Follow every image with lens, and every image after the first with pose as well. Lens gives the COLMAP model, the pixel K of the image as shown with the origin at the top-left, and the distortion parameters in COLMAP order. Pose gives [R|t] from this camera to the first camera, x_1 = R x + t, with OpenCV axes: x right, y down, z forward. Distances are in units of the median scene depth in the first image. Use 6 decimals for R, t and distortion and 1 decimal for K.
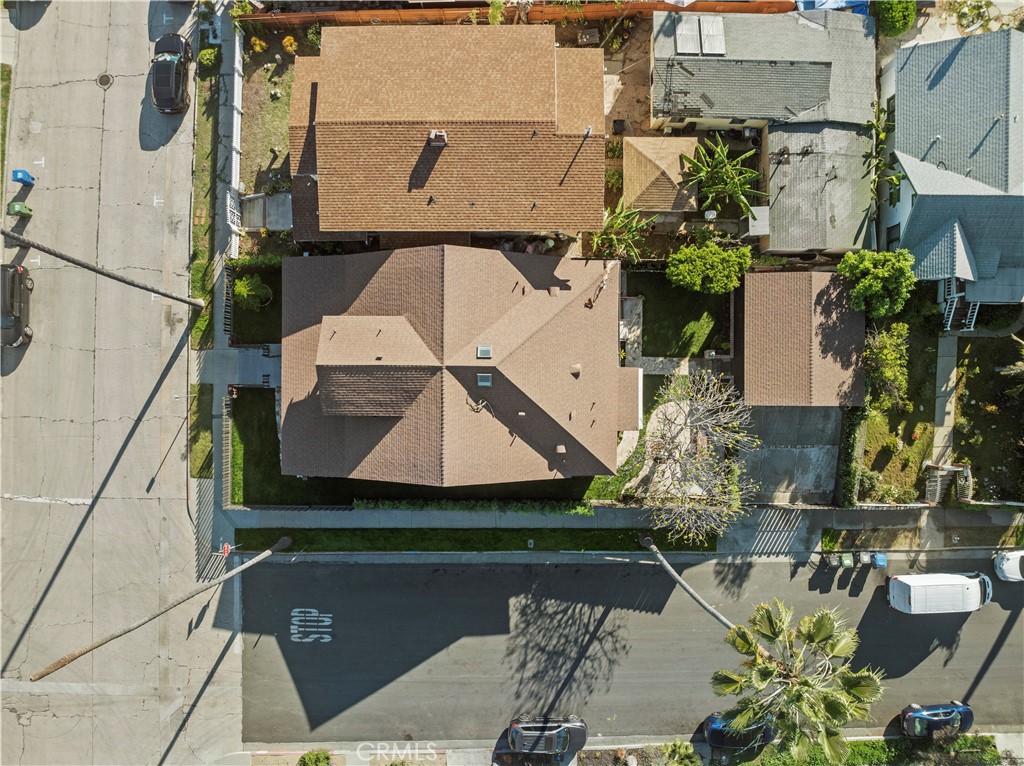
lens RADIAL K [[725.0, 0, 514.3], [0, 725.0, 382.3], [0, 0, 1]] dist [-0.061735, 0.032103]
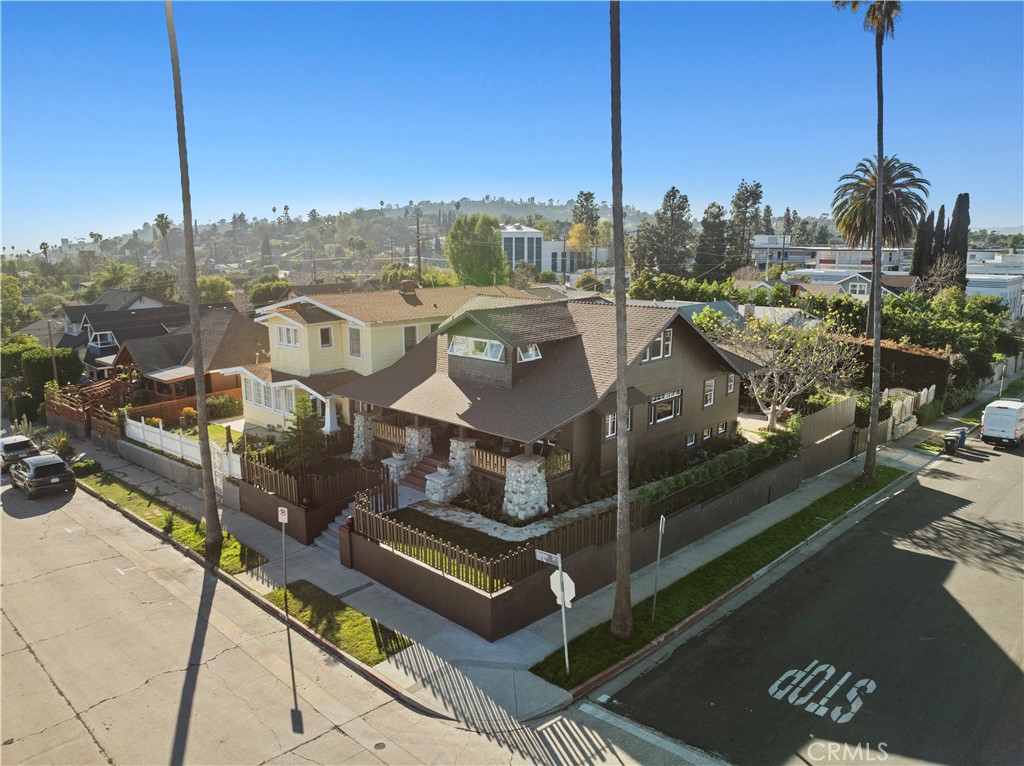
lens RADIAL K [[725.0, 0, 514.3], [0, 725.0, 382.3], [0, 0, 1]] dist [-0.061735, 0.032103]
pose [[0.677115, -0.138897, 0.722650, -0.678621], [0.735873, 0.124339, -0.665606, 0.459911], [0.002596, 0.982470, 0.186402, 0.746978]]
